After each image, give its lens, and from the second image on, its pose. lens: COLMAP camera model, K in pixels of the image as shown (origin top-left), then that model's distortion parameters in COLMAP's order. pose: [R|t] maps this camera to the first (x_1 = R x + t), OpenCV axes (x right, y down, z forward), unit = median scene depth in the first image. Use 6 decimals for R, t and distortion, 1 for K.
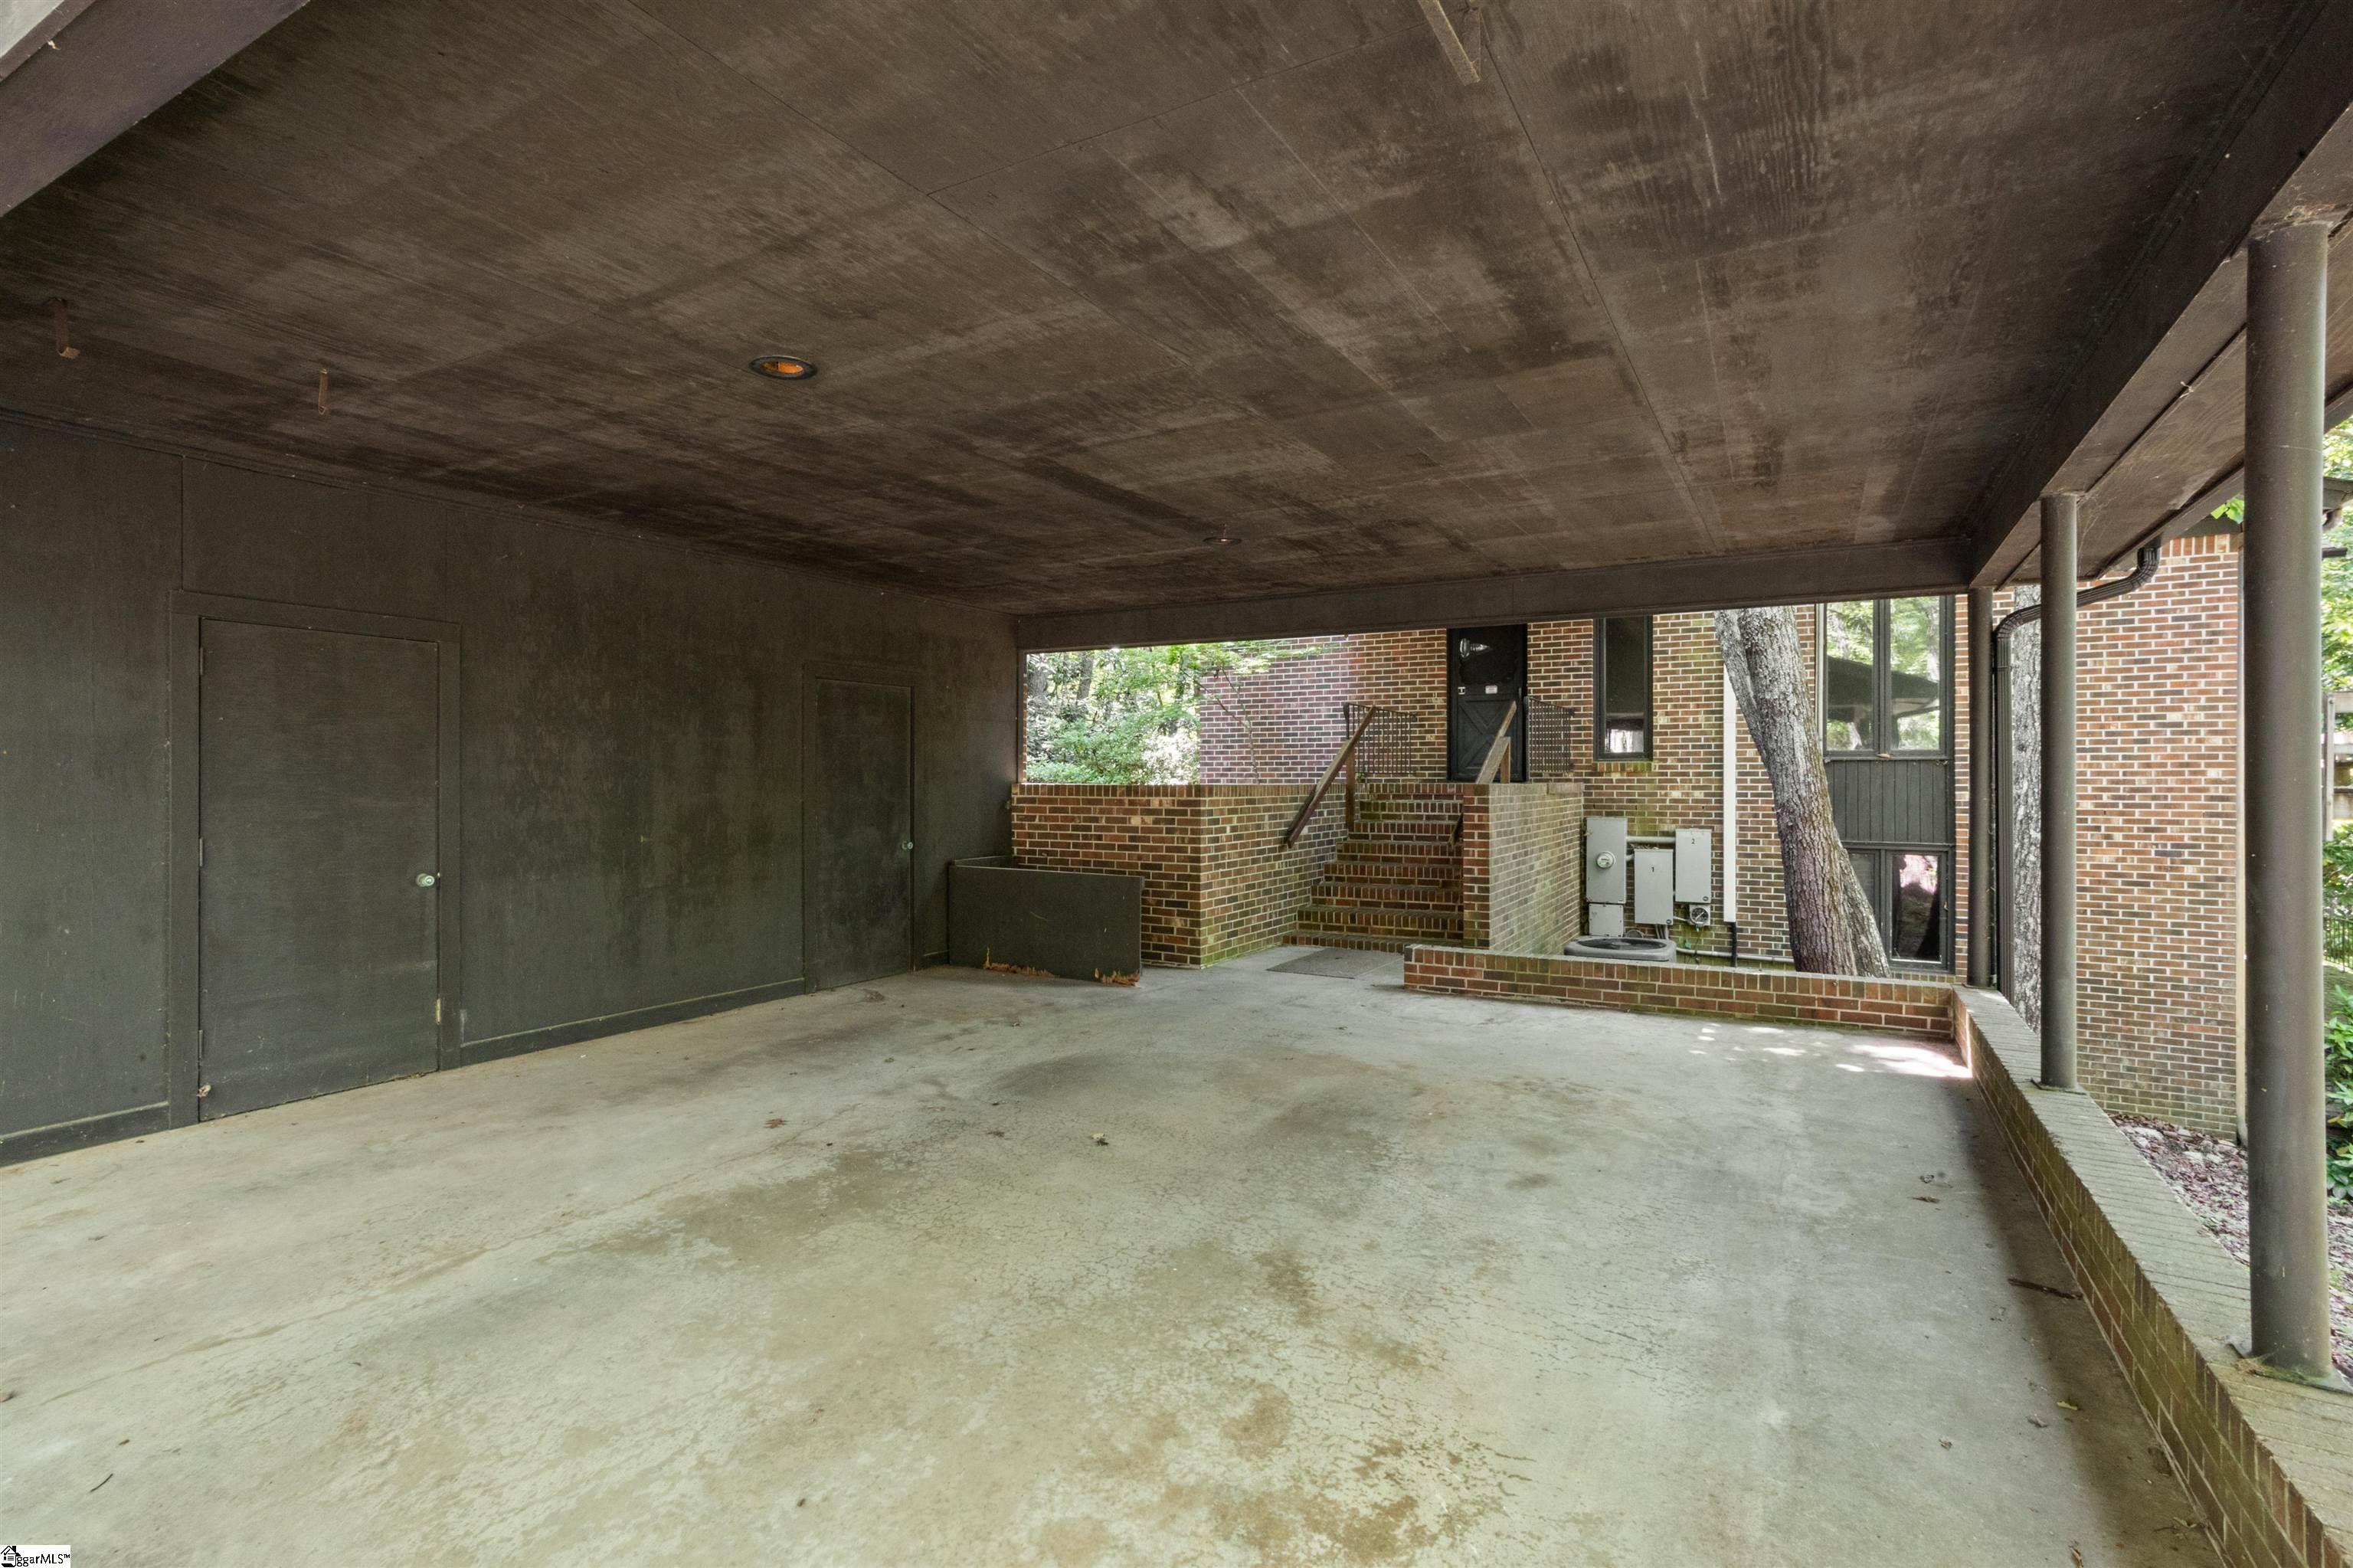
lens RADIAL K [[1166.7, 0, 1173.4], [0, 1166.7, 782.5], [0, 0, 1]] dist [-0.000674, -0.000124]
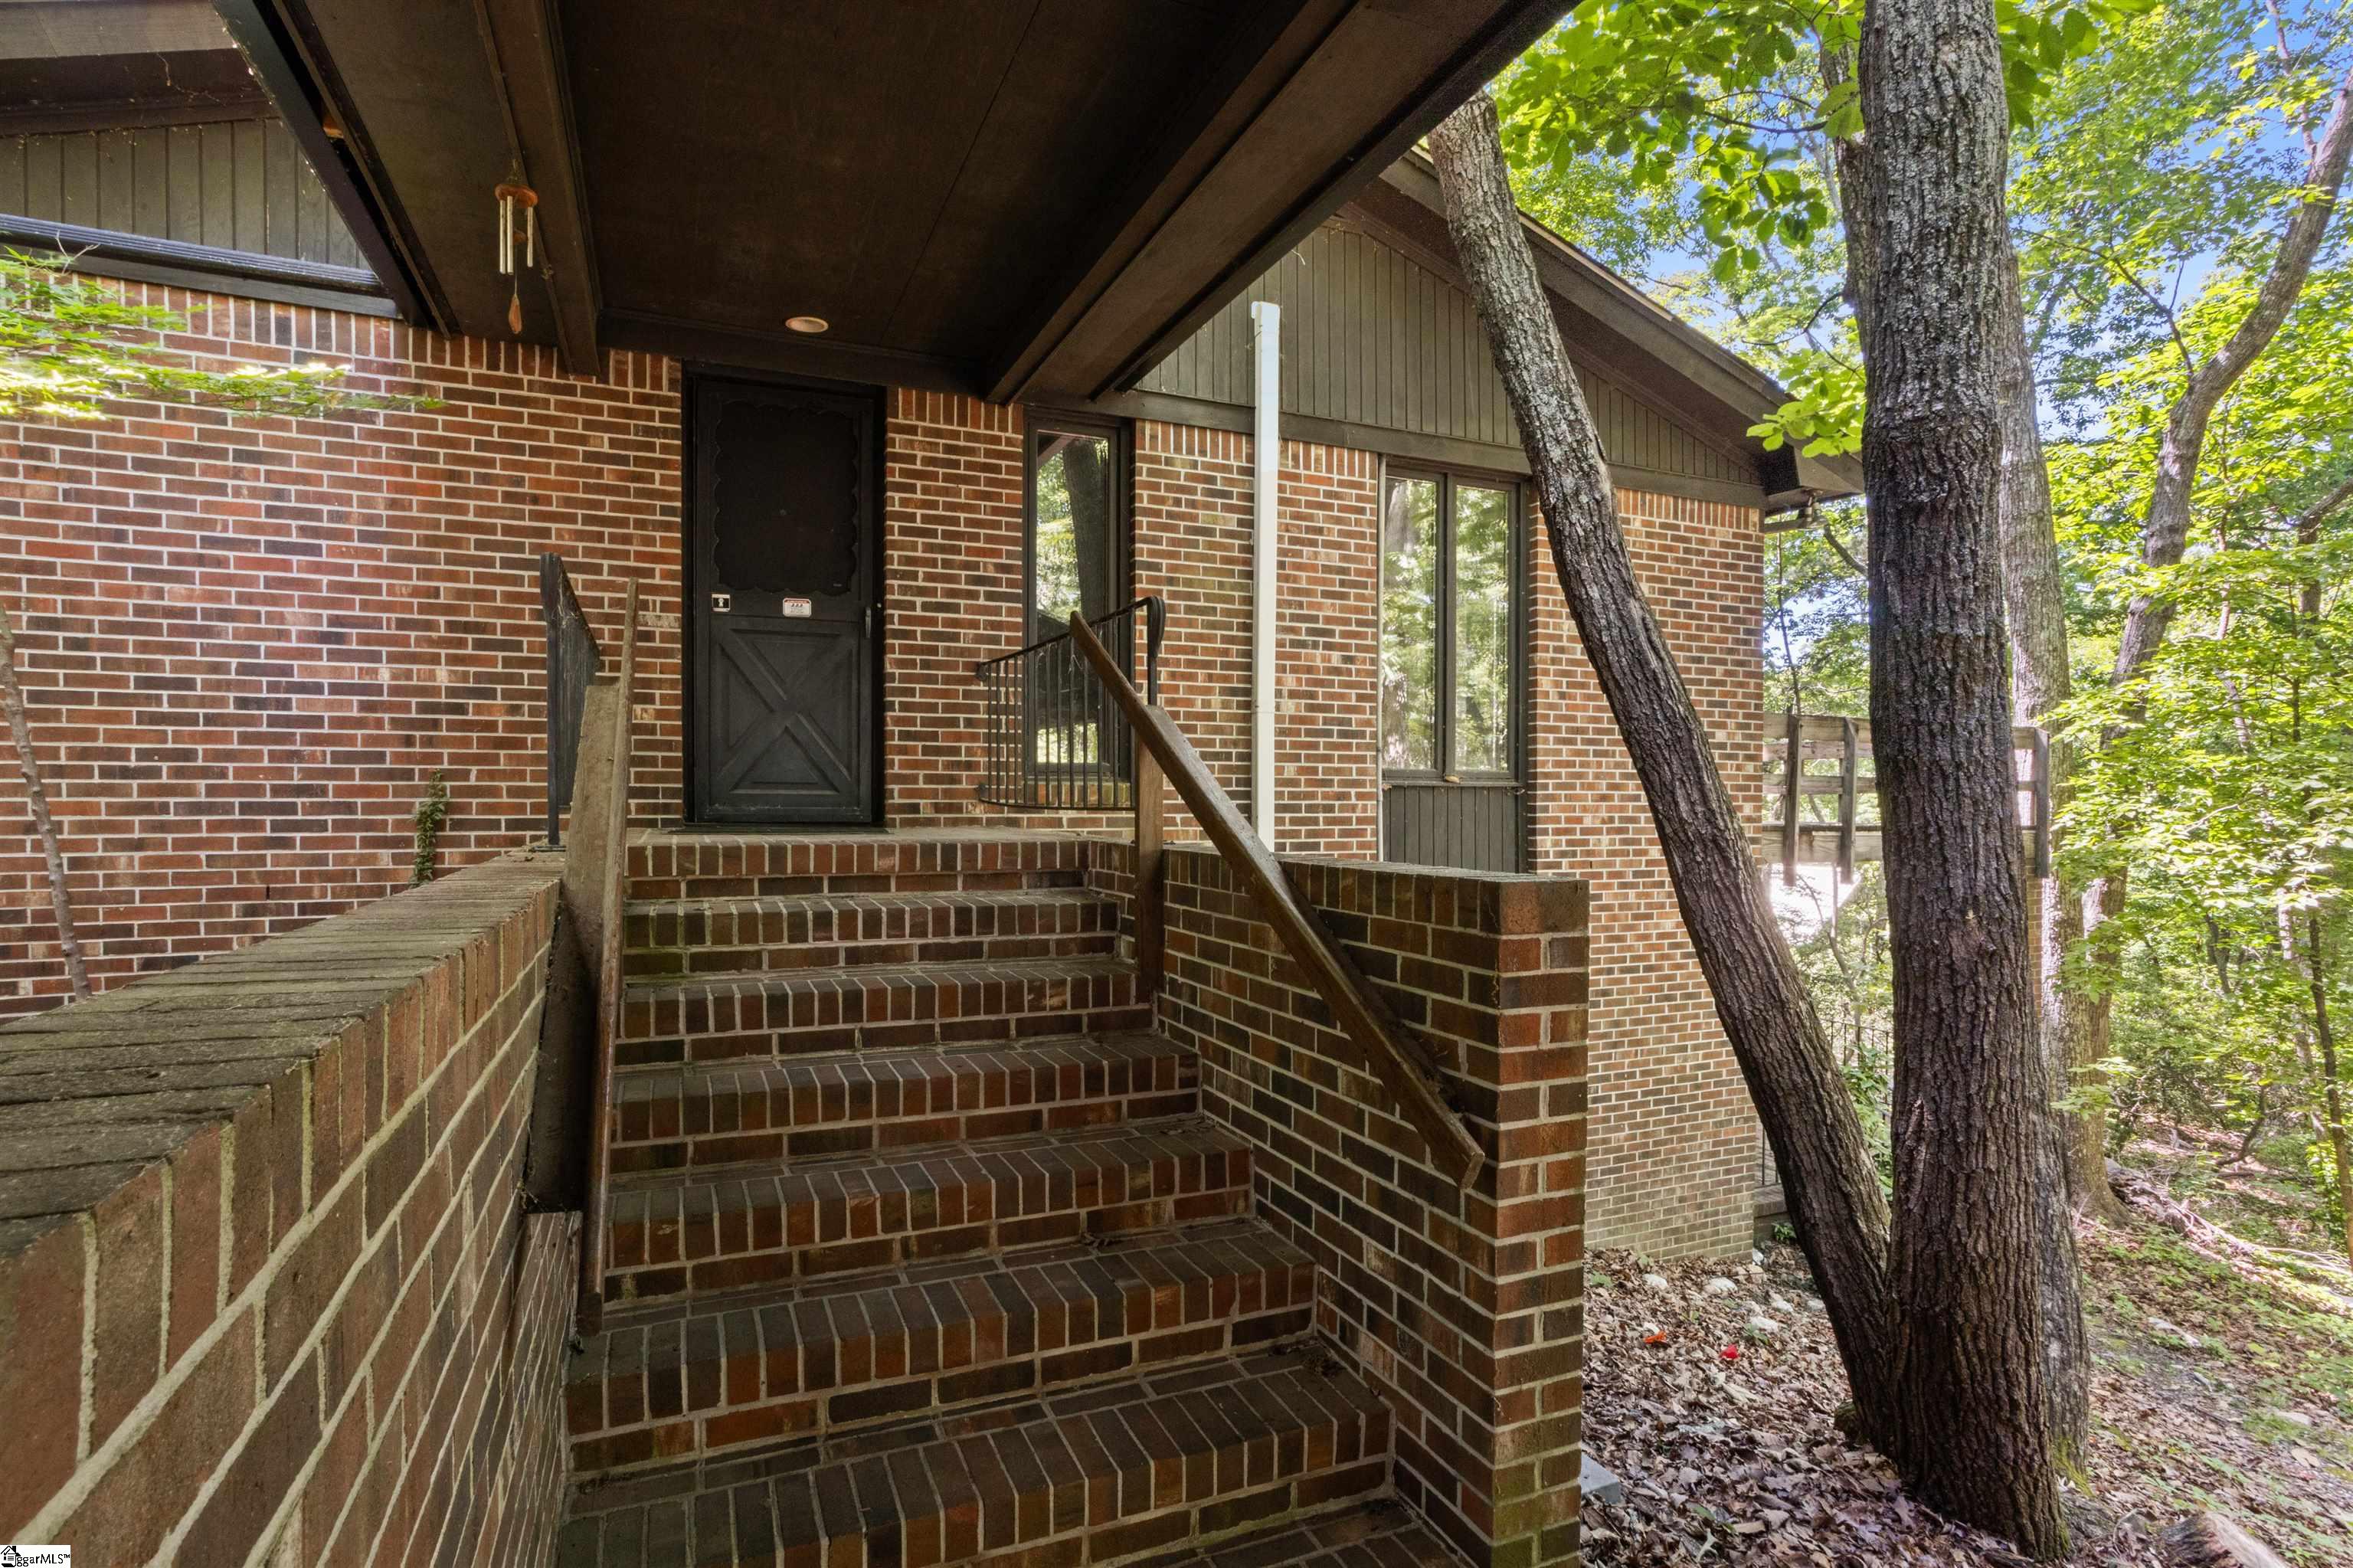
lens RADIAL K [[1166.7, 0, 1166.2], [0, 1166.7, 799.4], [0, 0, 1]] dist [-0.000674, -0.000124]
pose [[0.608862, -0.000466, 0.793276, 0.019867], [-0.002657, 0.999993, 0.002627, -0.012466], [-0.793272, -0.003708, 0.608856, 0.709181]]
